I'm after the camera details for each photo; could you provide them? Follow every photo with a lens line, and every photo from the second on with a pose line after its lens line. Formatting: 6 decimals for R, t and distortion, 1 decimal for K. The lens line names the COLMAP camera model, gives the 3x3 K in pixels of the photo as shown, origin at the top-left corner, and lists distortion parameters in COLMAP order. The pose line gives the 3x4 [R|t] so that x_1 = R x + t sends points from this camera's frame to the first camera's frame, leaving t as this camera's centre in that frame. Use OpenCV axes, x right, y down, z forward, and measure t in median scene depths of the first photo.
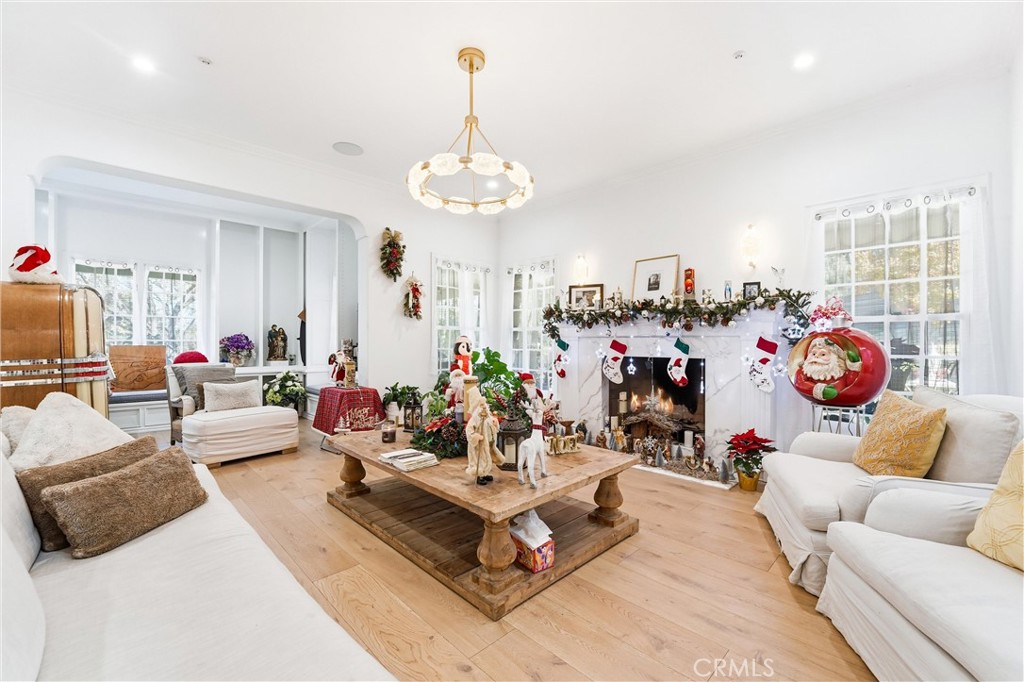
lens RADIAL K [[421.9, 0, 526.9], [0, 421.9, 342.3], [0, 0, 1]] dist [-0.001413, -0.000191]
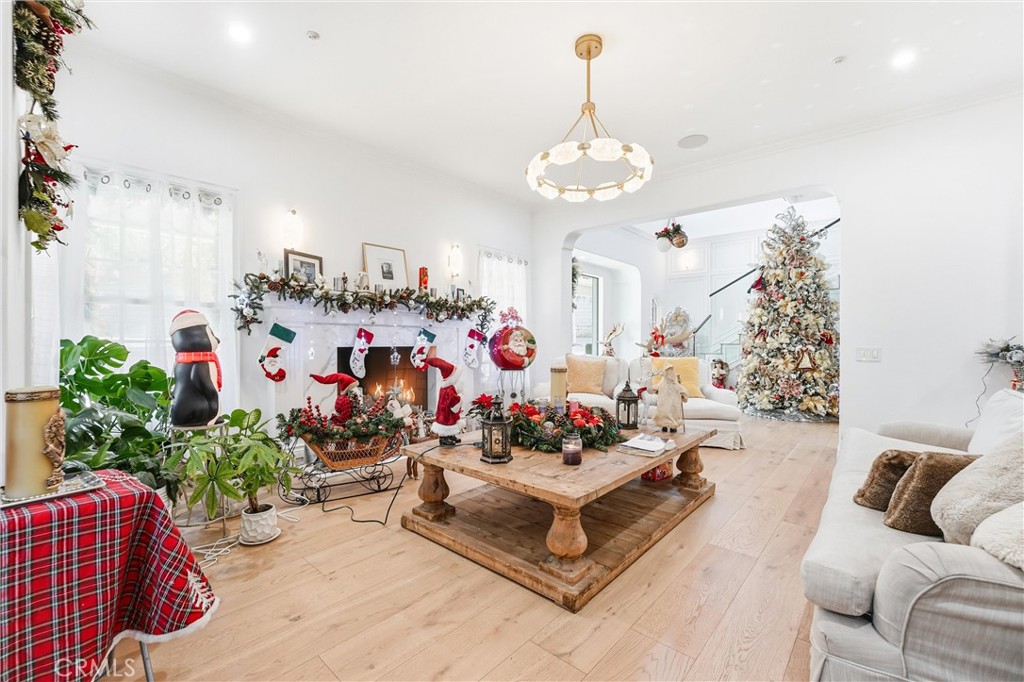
lens RADIAL K [[429.6, 0, 494.5], [0, 429.6, 337.4], [0, 0, 1]] dist [-0.000026, -0.000016]
pose [[-0.034987, 0.000944, 0.999387, -0.718158], [-0.008627, 0.999962, -0.001247, 0.012497], [-0.999351, -0.008666, -0.034977, 0.783546]]
